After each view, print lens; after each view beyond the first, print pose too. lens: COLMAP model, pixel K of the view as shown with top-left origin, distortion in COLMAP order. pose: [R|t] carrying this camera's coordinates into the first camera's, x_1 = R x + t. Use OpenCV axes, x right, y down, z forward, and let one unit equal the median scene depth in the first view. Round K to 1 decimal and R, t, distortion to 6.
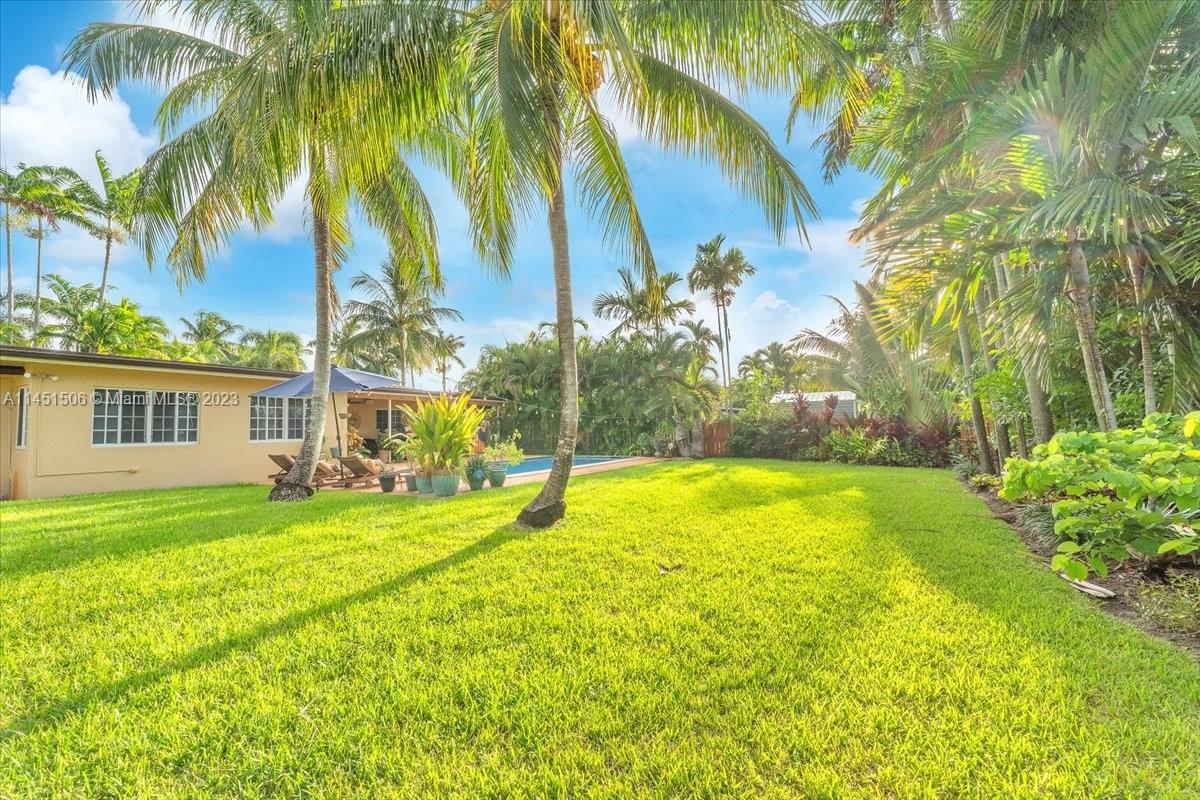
lens RADIAL K [[496.6, 0, 598.5], [0, 496.6, 396.2], [0, 0, 1]] dist [-0.000732, -0.000093]
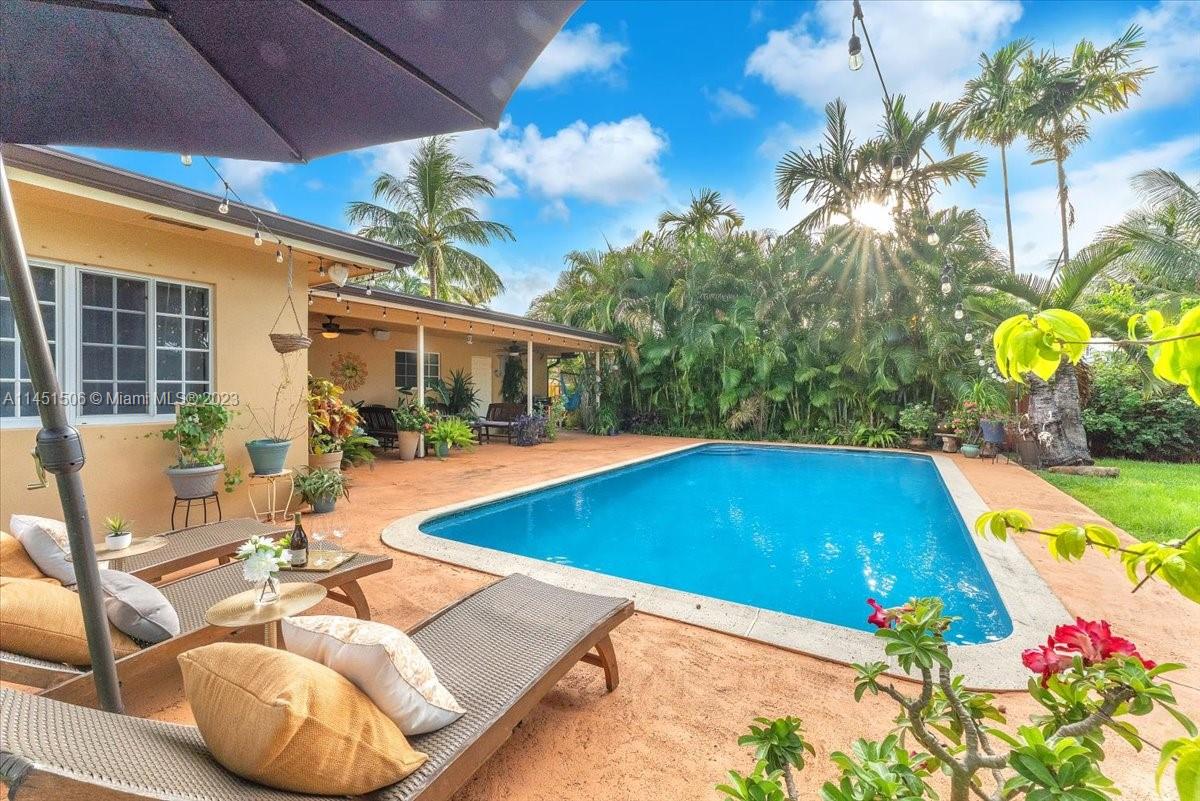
lens RADIAL K [[496.6, 0, 598.5], [0, 496.6, 396.7], [0, 0, 1]] dist [-0.000732, -0.000093]
pose [[0.998633, 0.020323, -0.048163, -0.172942], [-0.016285, 0.996434, 0.082789, 0.024807], [0.049674, -0.081892, 0.995403, 0.408359]]
